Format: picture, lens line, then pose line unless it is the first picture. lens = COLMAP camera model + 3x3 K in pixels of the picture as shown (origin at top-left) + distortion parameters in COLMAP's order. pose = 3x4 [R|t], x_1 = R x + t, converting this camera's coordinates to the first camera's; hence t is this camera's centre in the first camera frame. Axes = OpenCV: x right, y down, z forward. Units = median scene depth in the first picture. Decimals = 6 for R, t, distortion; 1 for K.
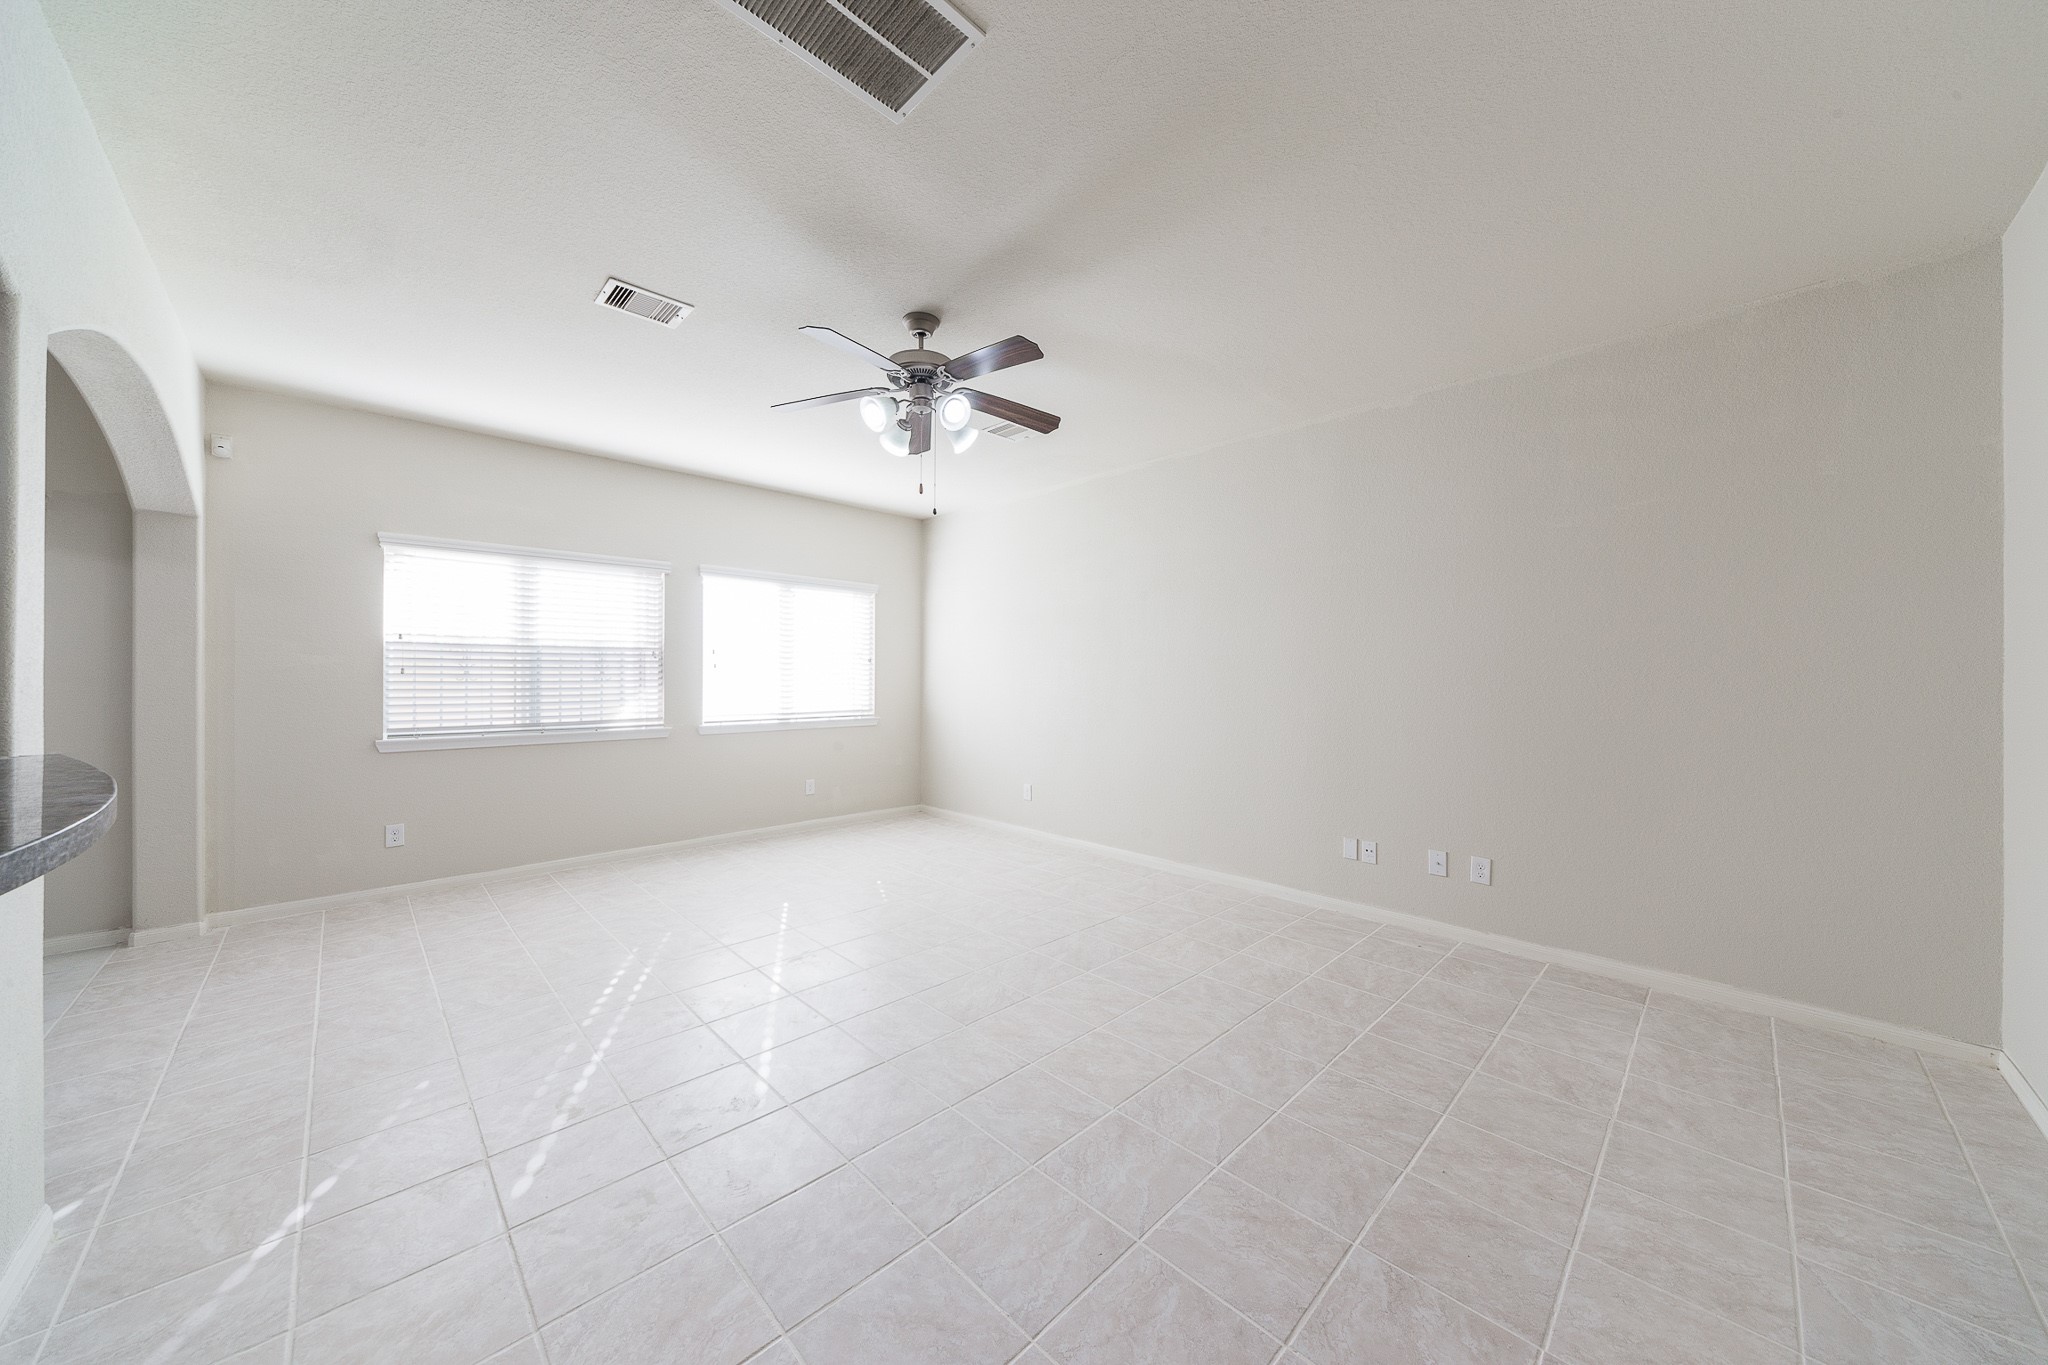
lens RADIAL K [[697.4, 0, 1015.7], [0, 697.4, 681.5], [0, 0, 1]] dist [-0.000220, 0.000085]
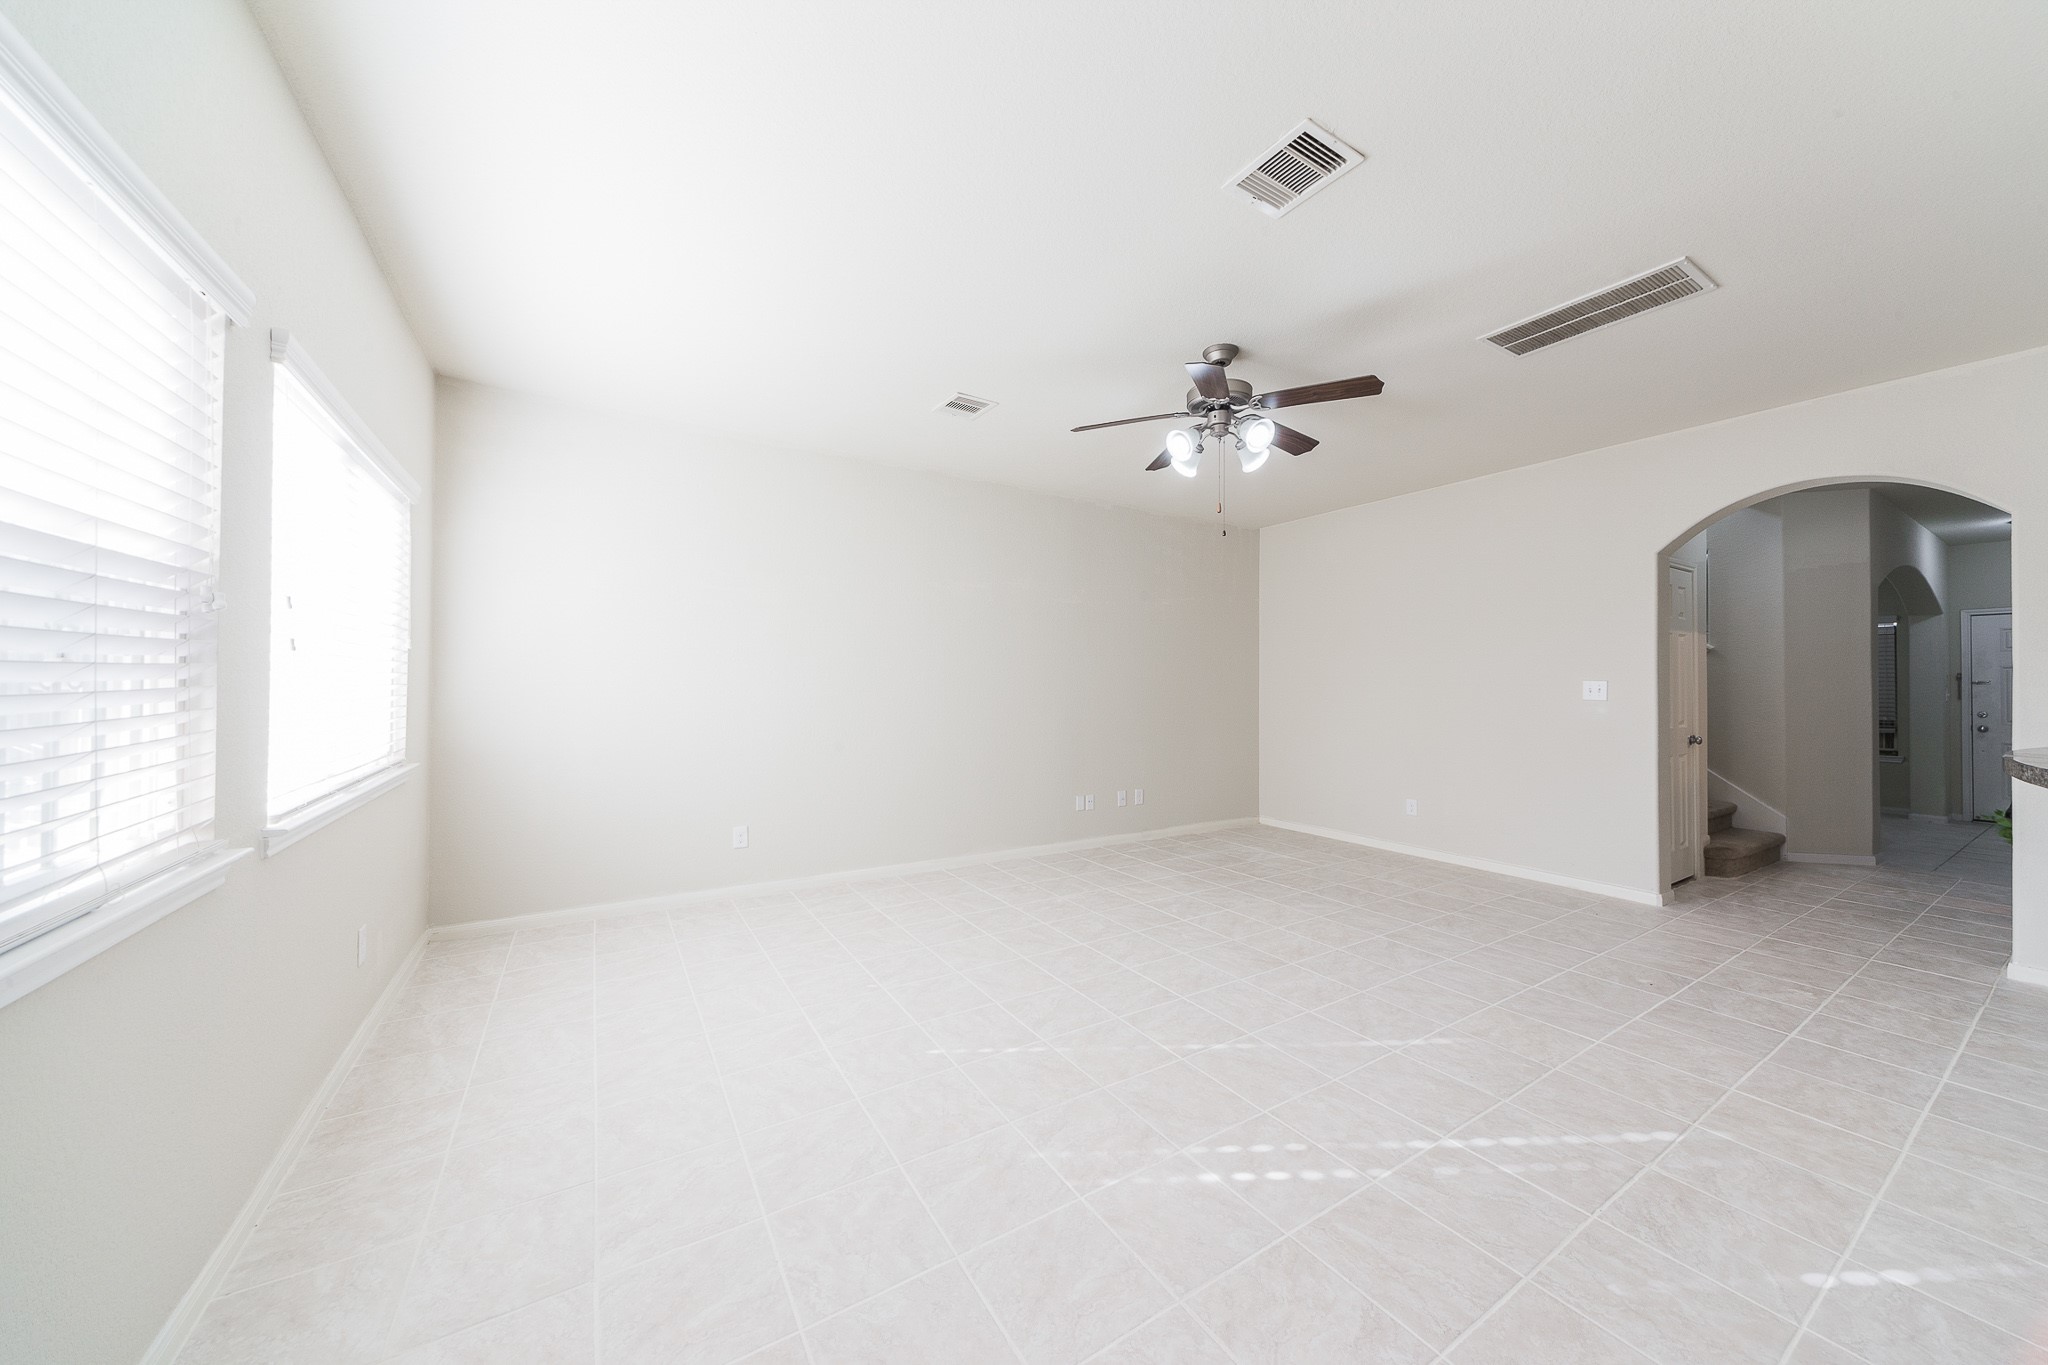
lens RADIAL K [[697.2, 0, 1014.1], [0, 697.2, 674.4], [0, 0, 1]] dist [0.000772, 0.000121]
pose [[0.214256, 0.013394, 0.976686, -1.085615], [0.000730, 0.999904, -0.013873, -0.005225], [-0.976777, 0.003685, 0.214225, 0.941465]]
